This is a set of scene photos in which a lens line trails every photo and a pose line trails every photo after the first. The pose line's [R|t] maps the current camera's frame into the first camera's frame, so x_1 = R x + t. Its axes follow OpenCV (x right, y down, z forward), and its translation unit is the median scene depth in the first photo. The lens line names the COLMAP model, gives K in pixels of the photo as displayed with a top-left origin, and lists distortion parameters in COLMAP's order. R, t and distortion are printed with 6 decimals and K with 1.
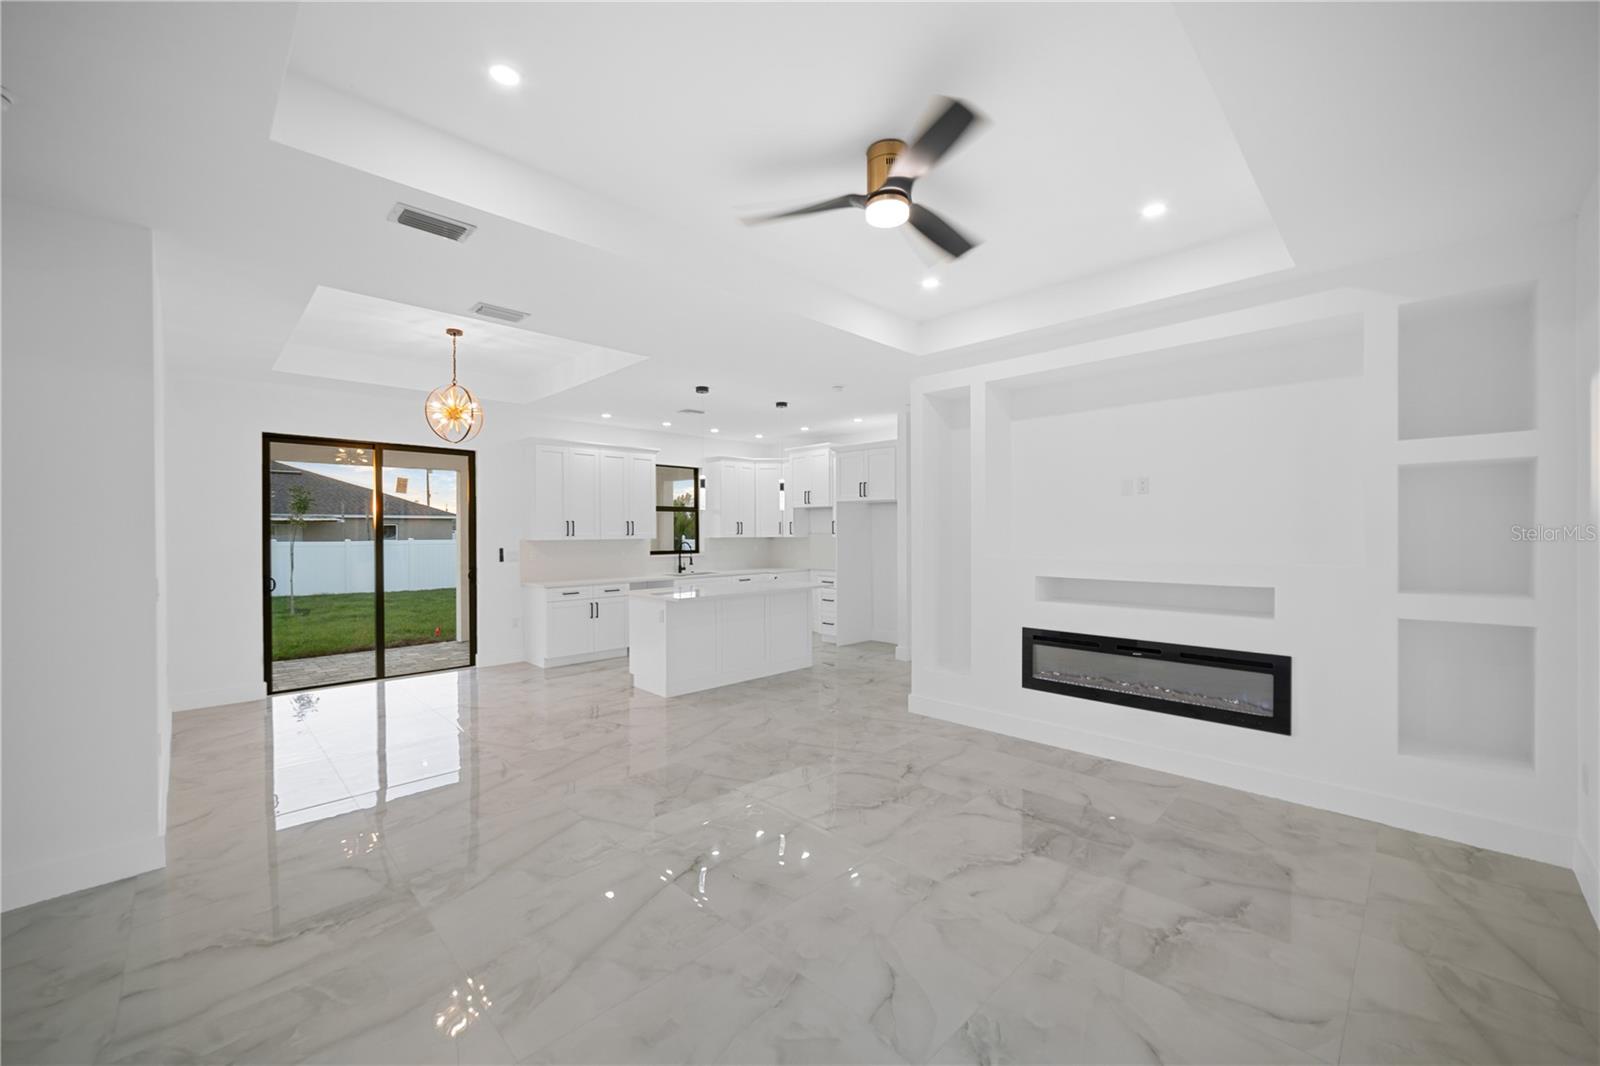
lens RADIAL K [[629.6, 0, 799.1], [0, 629.6, 536.3], [0, 0, 1]] dist [-0.018659, 0.008571]
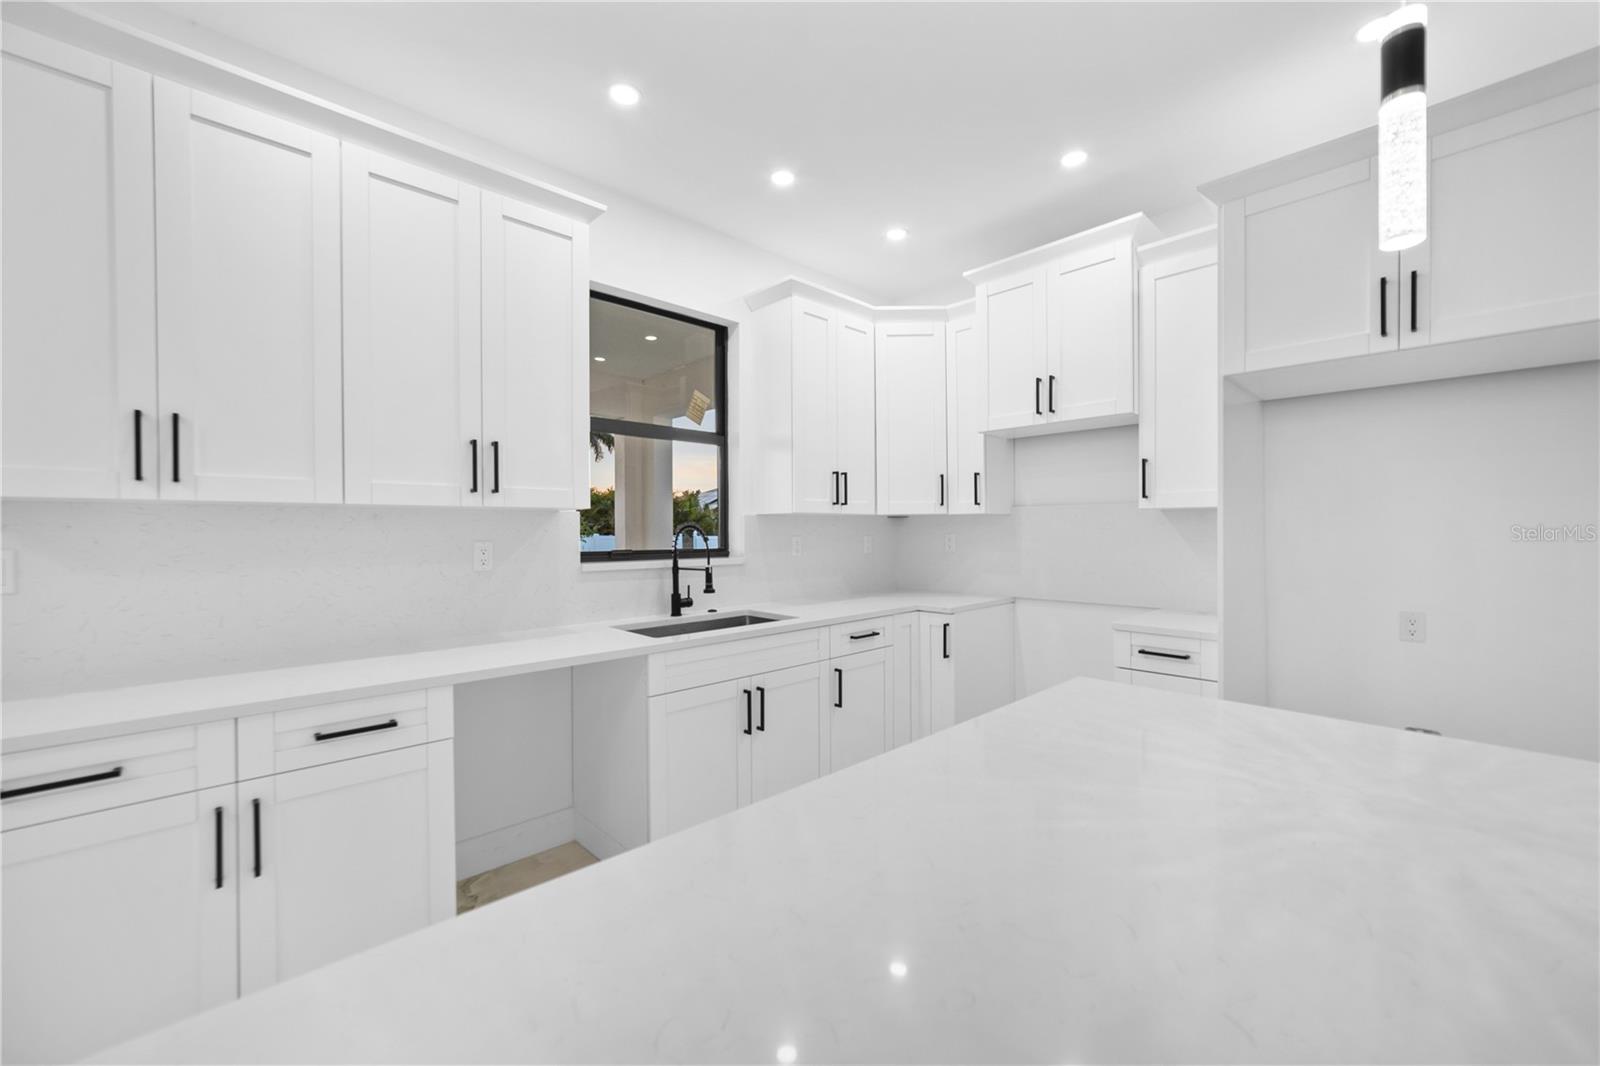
lens RADIAL K [[629.6, 0, 799.1], [0, 629.6, 536.3], [0, 0, 1]] dist [-0.018659, 0.008571]
pose [[0.999783, -0.000803, -0.020798, -0.224604], [0.000782, 0.999999, -0.000981, 0.030677], [0.020799, 0.000965, 0.999783, 1.284064]]
